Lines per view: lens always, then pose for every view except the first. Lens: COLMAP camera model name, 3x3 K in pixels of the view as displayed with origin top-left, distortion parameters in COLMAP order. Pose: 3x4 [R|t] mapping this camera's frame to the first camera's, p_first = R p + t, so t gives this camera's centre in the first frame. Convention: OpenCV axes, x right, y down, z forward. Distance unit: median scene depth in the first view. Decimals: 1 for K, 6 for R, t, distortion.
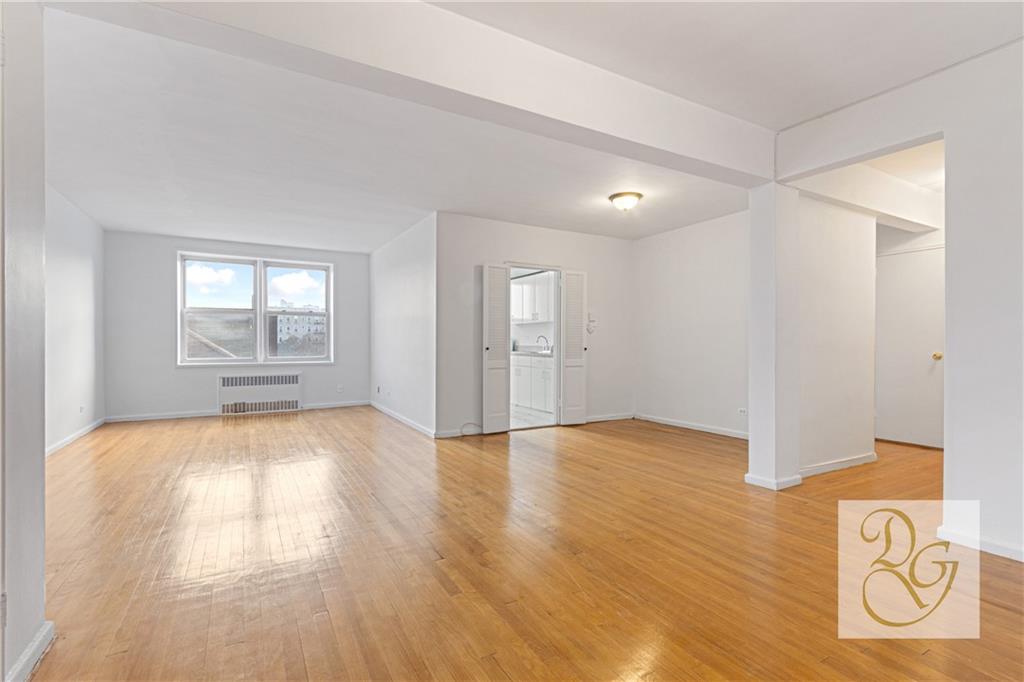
lens RADIAL K [[473.5, 0, 514.1], [0, 473.5, 339.2], [0, 0, 1]] dist [-0.002254, -0.000242]
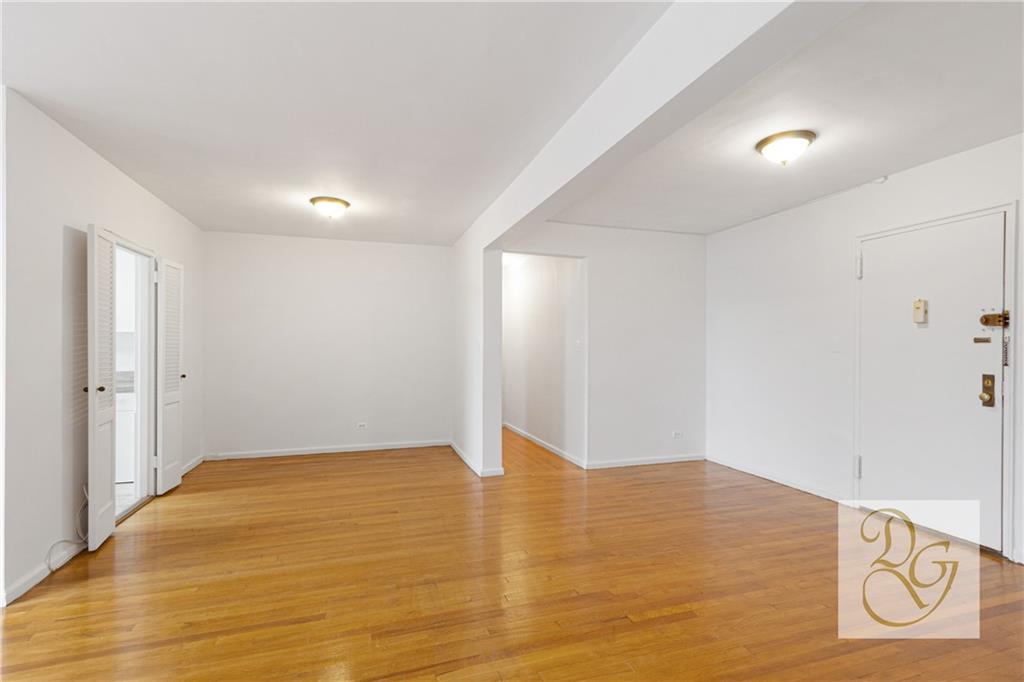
lens RADIAL K [[473.5, 0, 509.8], [0, 473.5, 345.1], [0, 0, 1]] dist [-0.002254, -0.000242]
pose [[0.223345, -0.010717, 0.974681, -0.642581], [-0.005041, 0.999913, 0.012149, -0.054785], [-0.974727, -0.007627, 0.223271, 0.582007]]
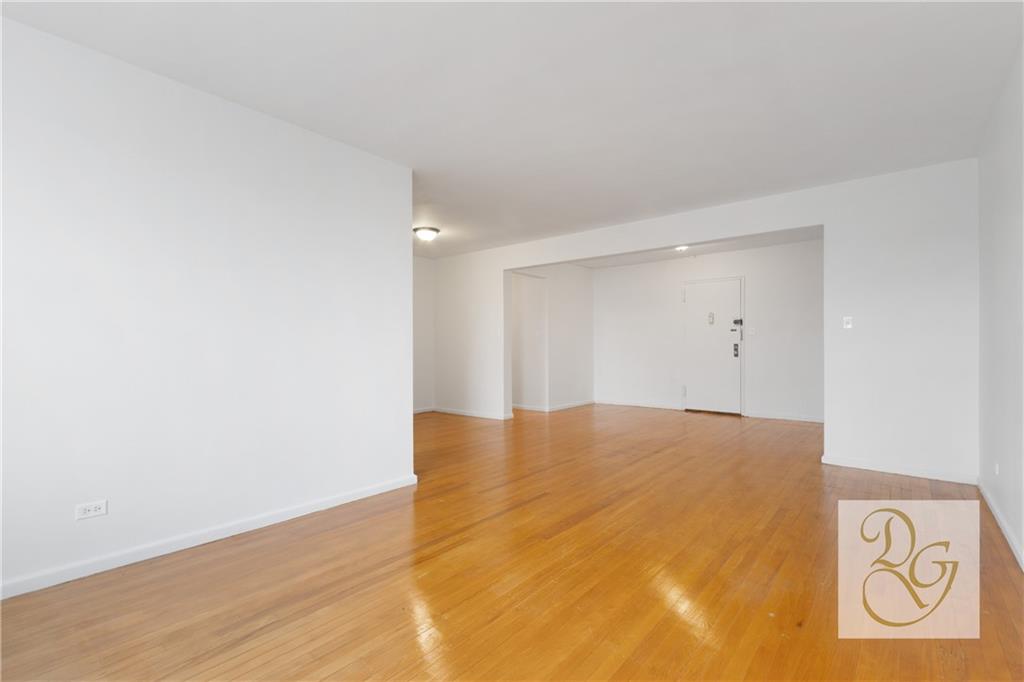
lens RADIAL K [[473.5, 0, 515.1], [0, 473.5, 339.9], [0, 0, 1]] dist [-0.002254, -0.000242]
pose [[-0.342065, -0.003686, 0.939669, -1.196635], [-0.002862, 0.999992, 0.002881, -0.021767], [-0.939672, -0.001704, -0.342073, 1.457106]]
